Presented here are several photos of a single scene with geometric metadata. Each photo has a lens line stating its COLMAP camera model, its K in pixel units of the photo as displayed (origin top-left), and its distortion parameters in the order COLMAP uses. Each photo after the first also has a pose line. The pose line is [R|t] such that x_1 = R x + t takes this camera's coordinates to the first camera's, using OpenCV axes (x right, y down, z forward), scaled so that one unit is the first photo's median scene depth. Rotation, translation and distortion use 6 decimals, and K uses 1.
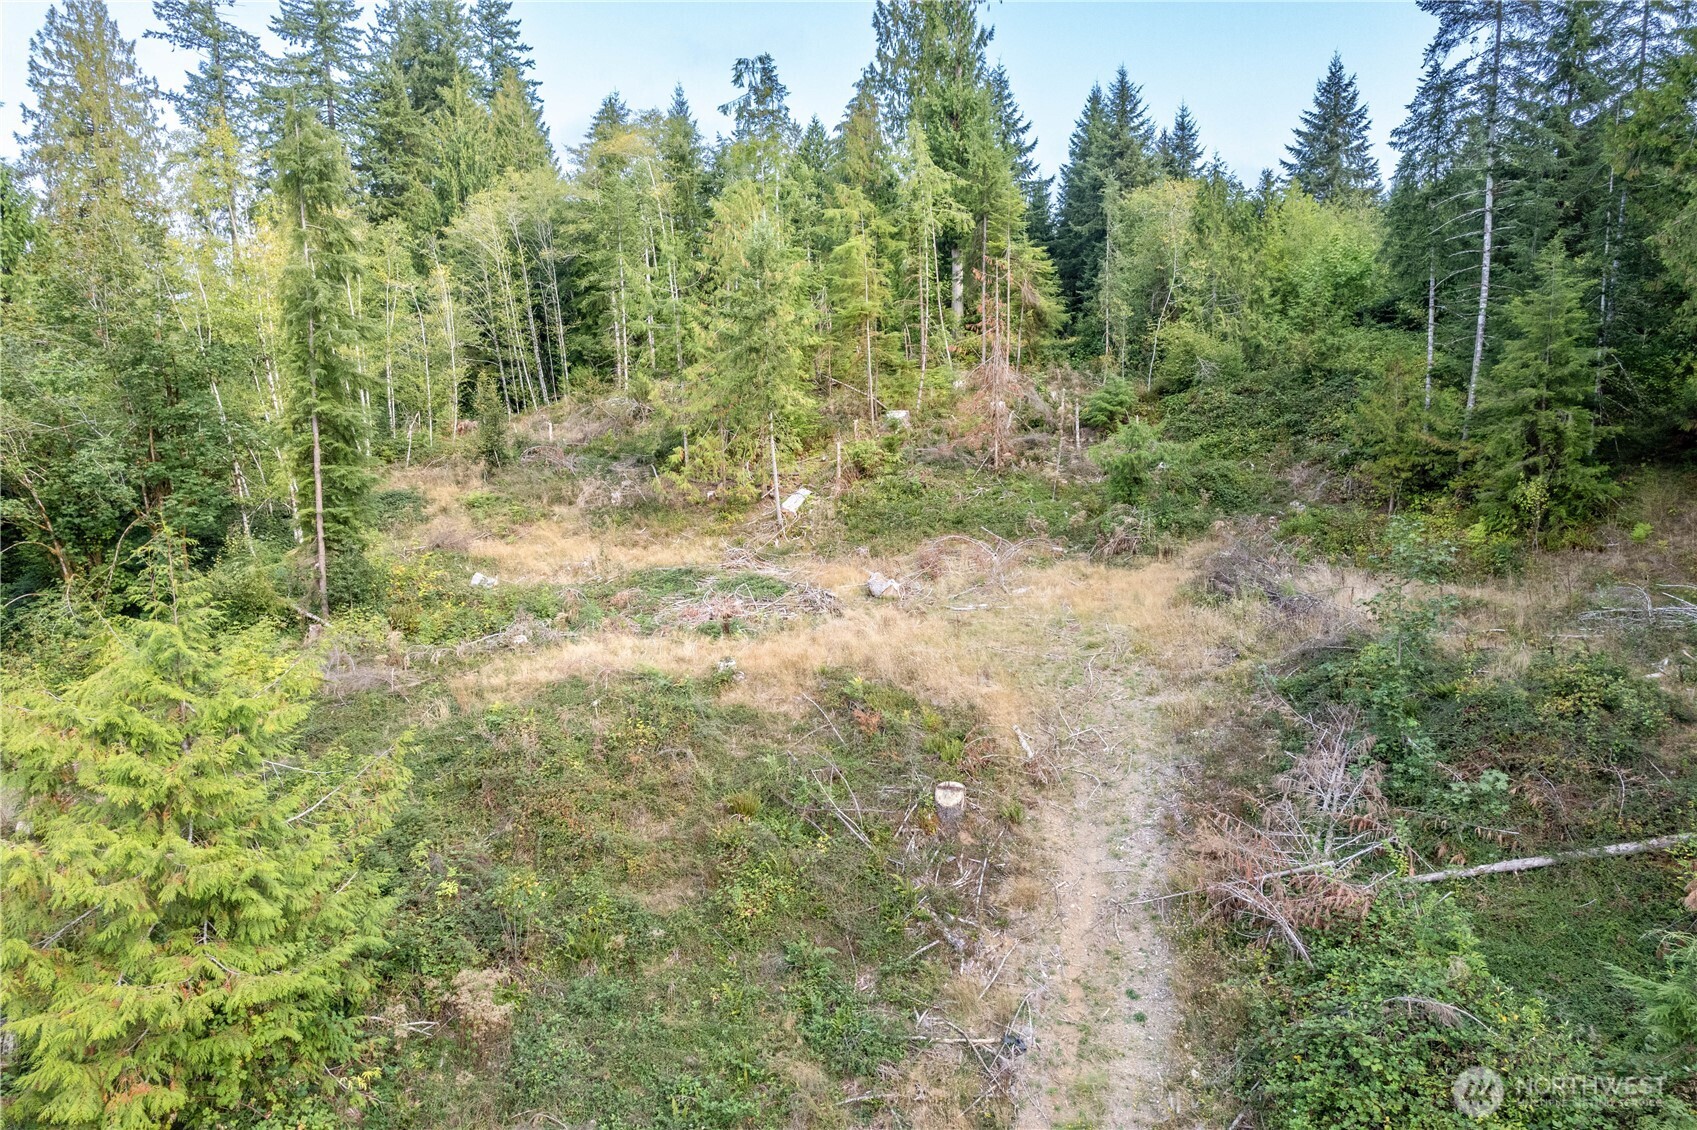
lens RADIAL K [[1100.1, 0, 848.5], [0, 1100.1, 565.0], [0, 0, 1]] dist [-0.062975, 0.038805]
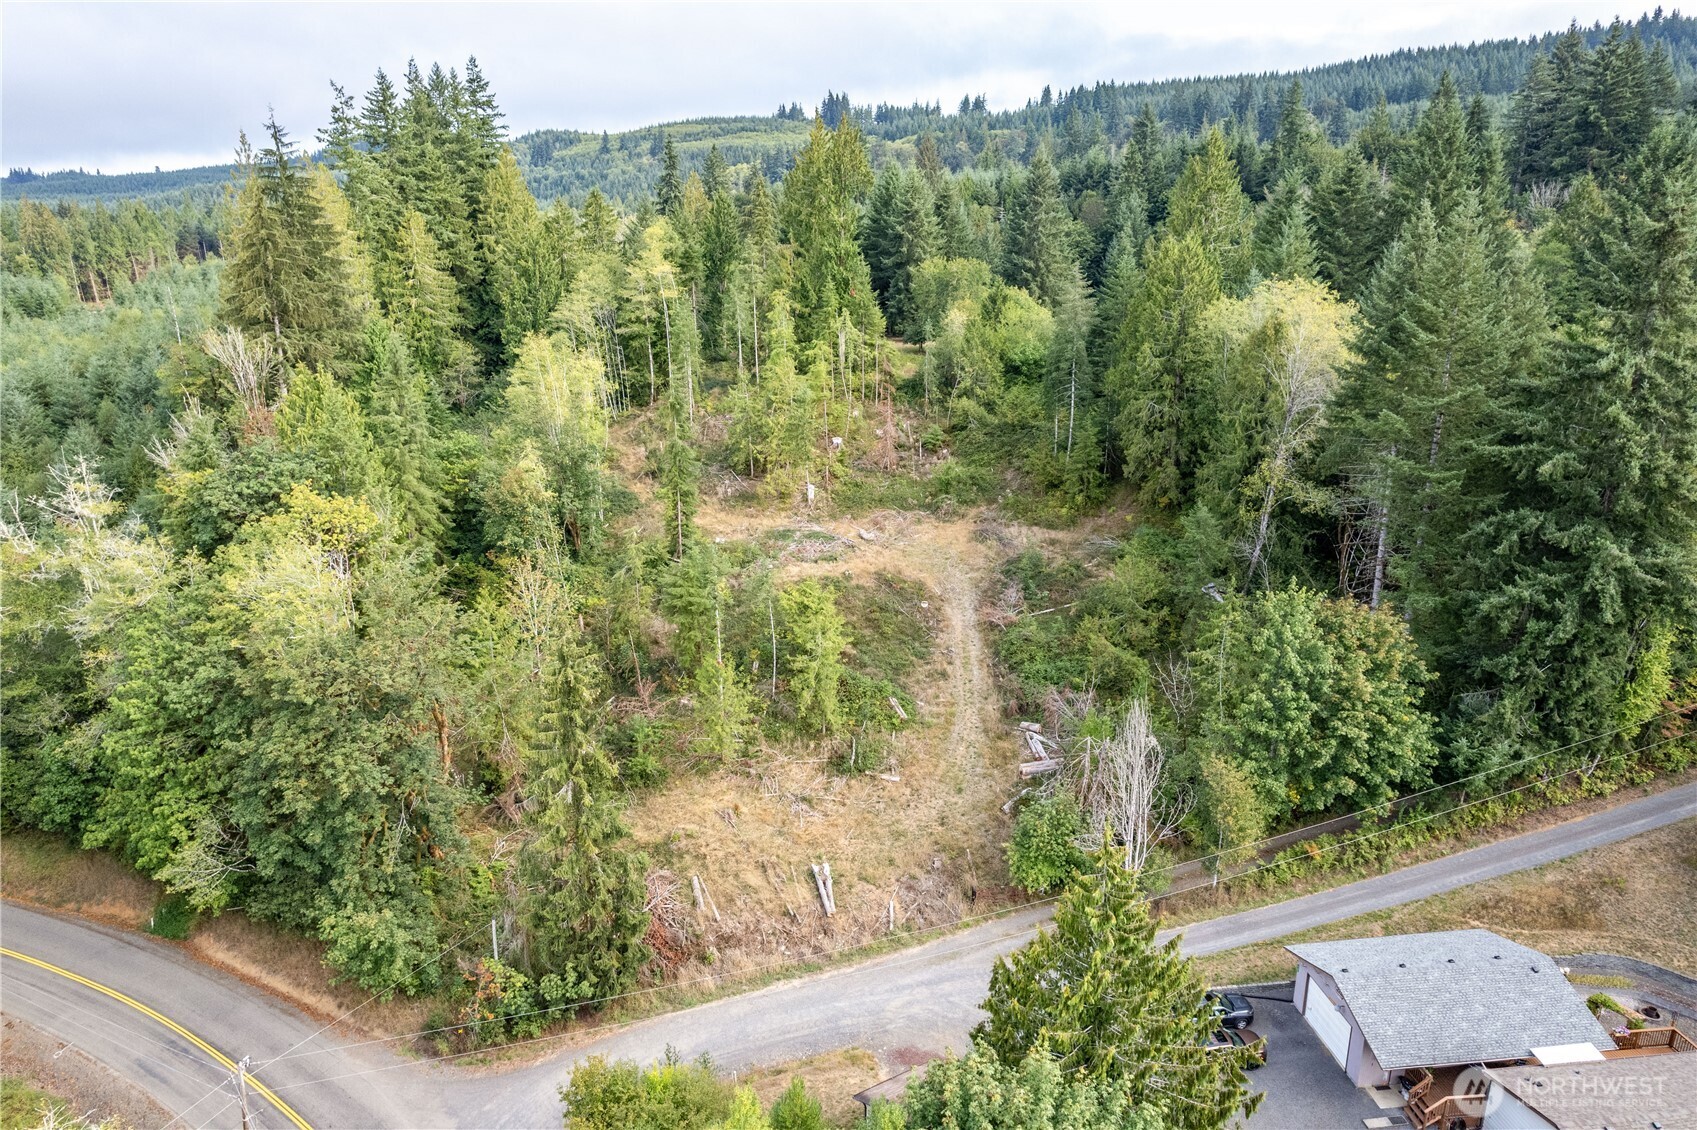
lens RADIAL K [[1100.1, 0, 848.5], [0, 1100.1, 565.0], [0, 0, 1]] dist [-0.062975, 0.038805]
pose [[0.972965, -0.058654, 0.223382, -0.443794], [0.023525, 0.987352, 0.156786, -0.238037], [-0.229753, -0.147292, 0.962039, -1.163515]]
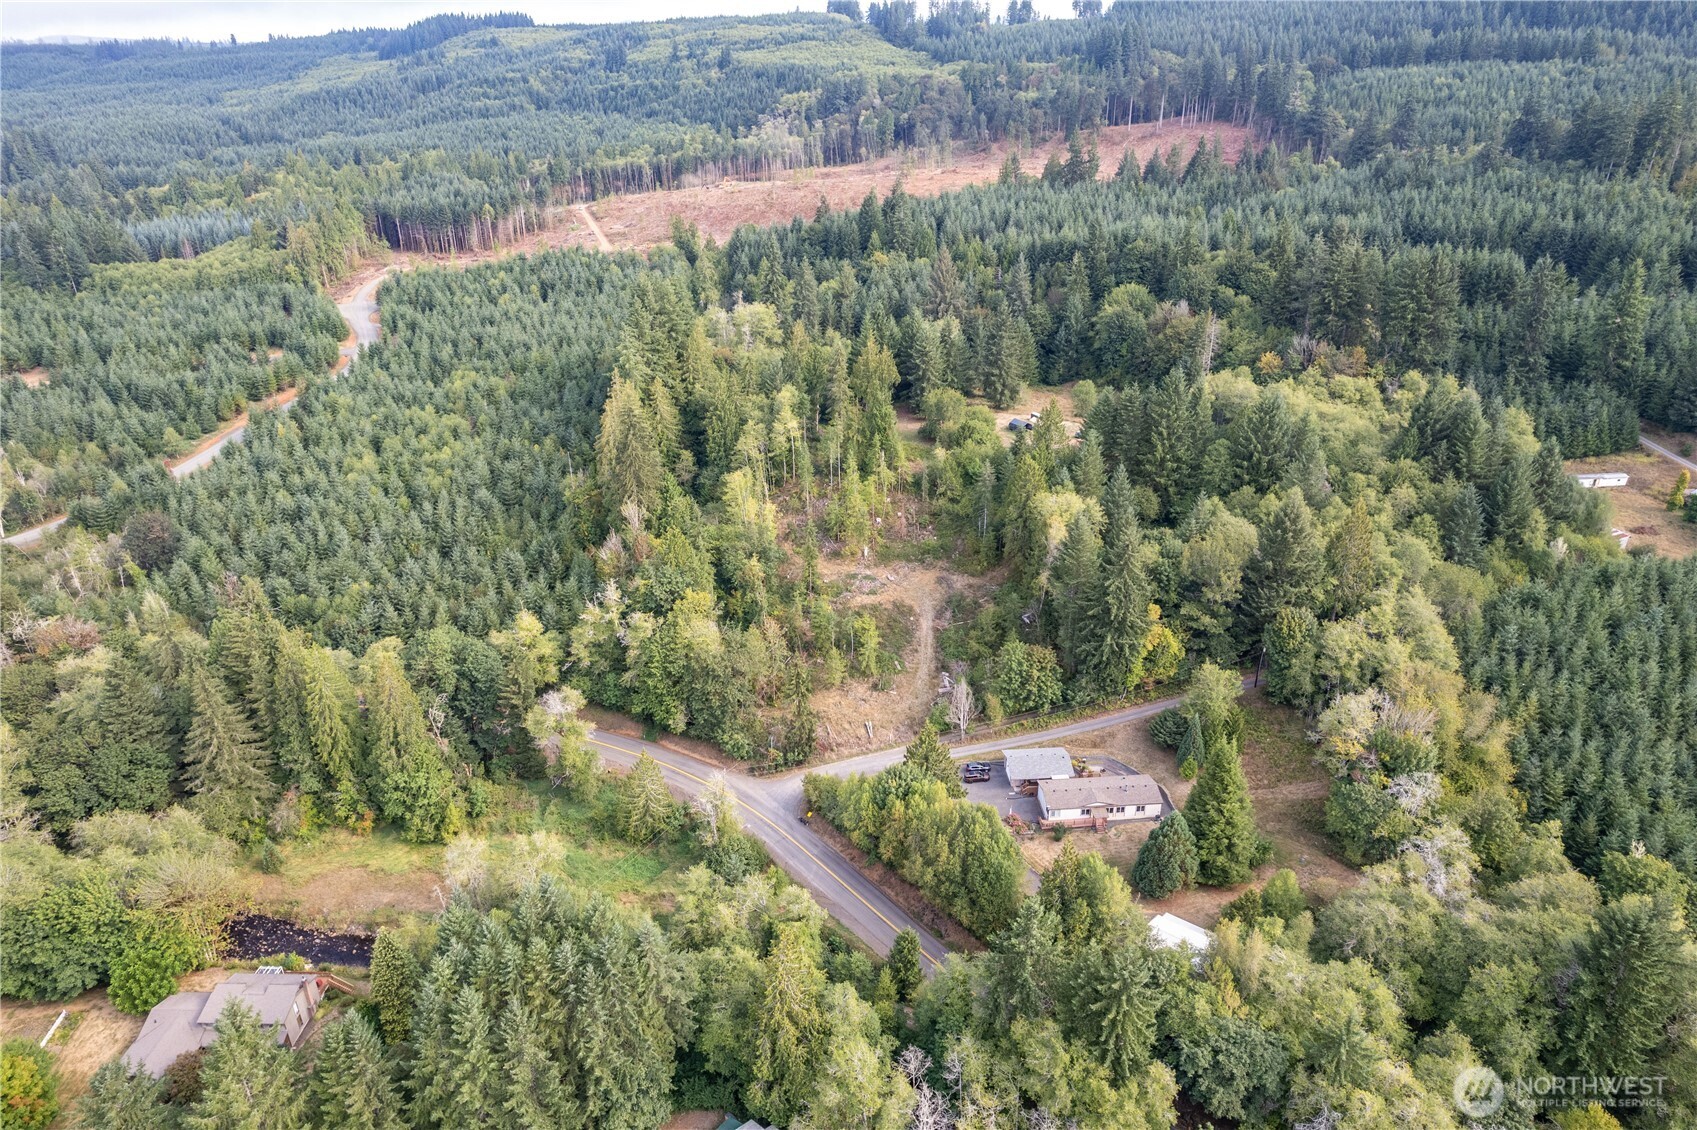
lens RADIAL K [[1100.1, 0, 848.5], [0, 1100.1, 565.0], [0, 0, 1]] dist [-0.062975, 0.038805]
pose [[0.982579, -0.073211, 0.170816, -0.884217], [0.019902, 0.955303, 0.294959, -1.325272], [-0.184775, -0.286421, 0.940118, -3.365807]]
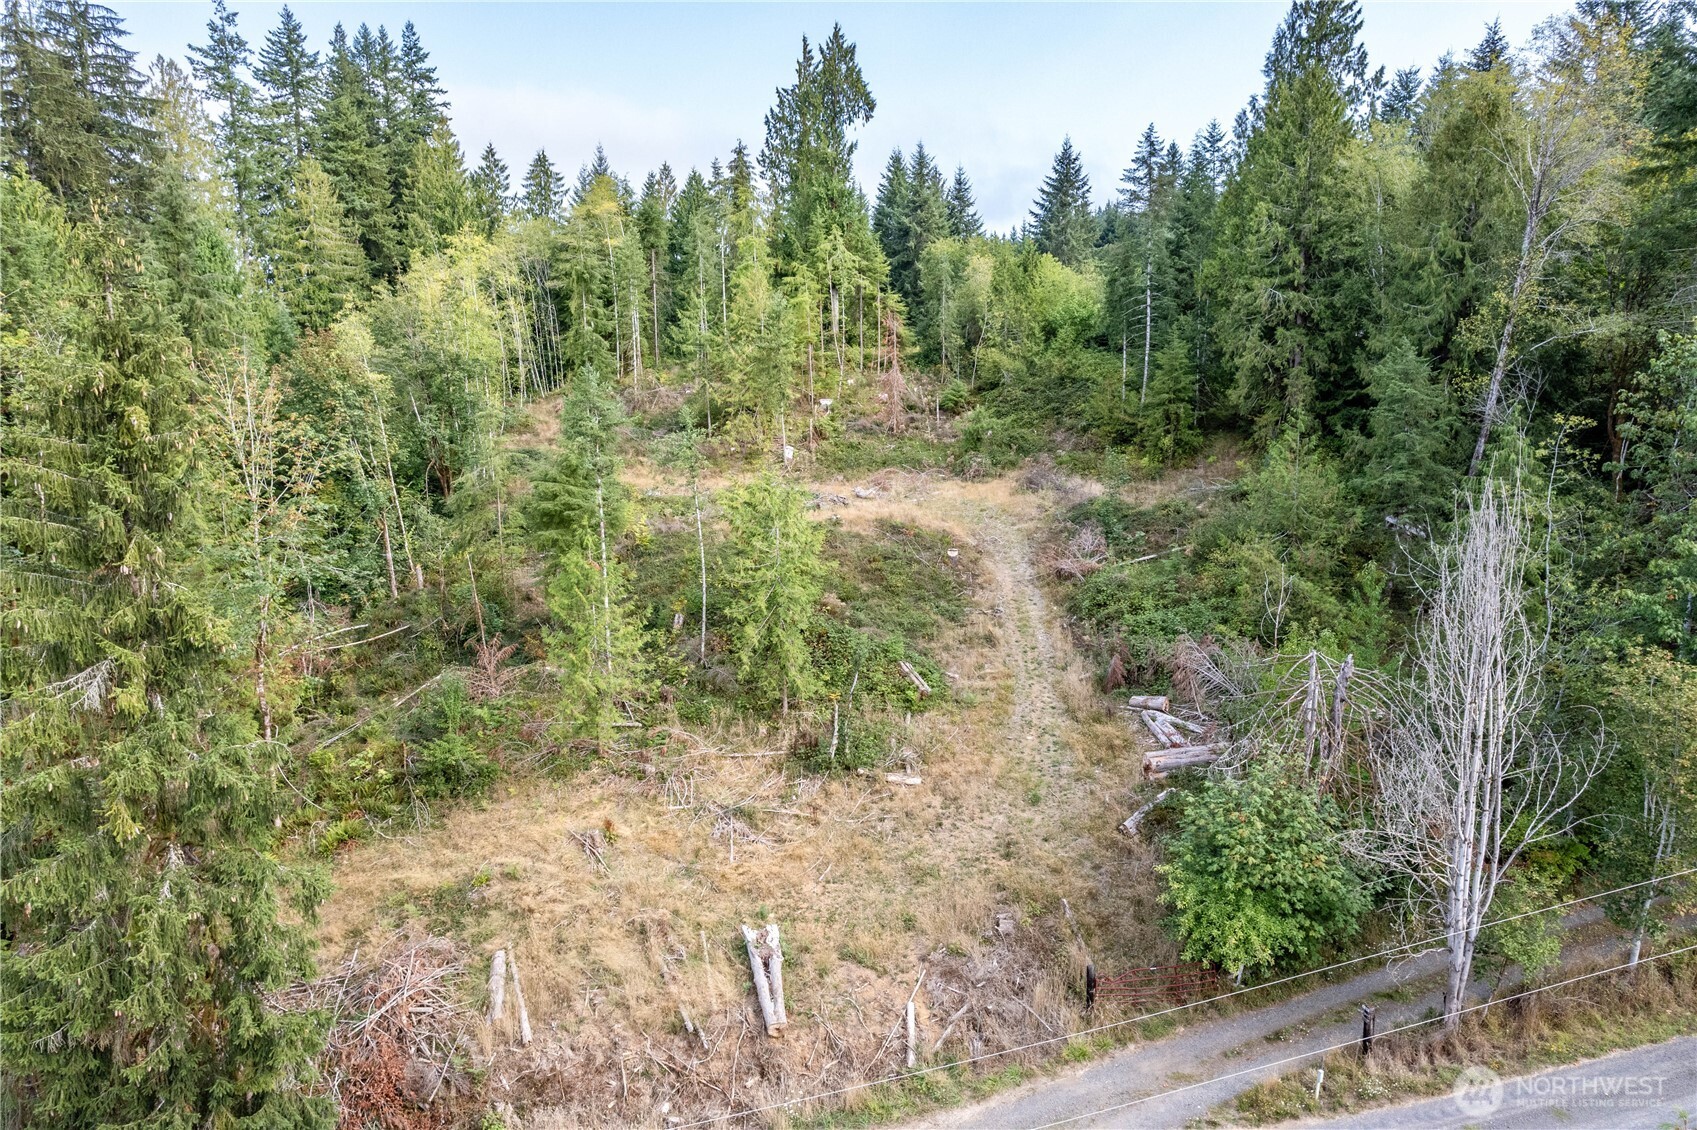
lens RADIAL K [[1100.1, 0, 848.5], [0, 1100.1, 565.0], [0, 0, 1]] dist [-0.062975, 0.038805]
pose [[0.973829, -0.027961, 0.225553, -0.304921], [0.023123, 0.999443, 0.024061, 0.069229], [-0.226101, -0.018216, 0.973934, -0.618887]]
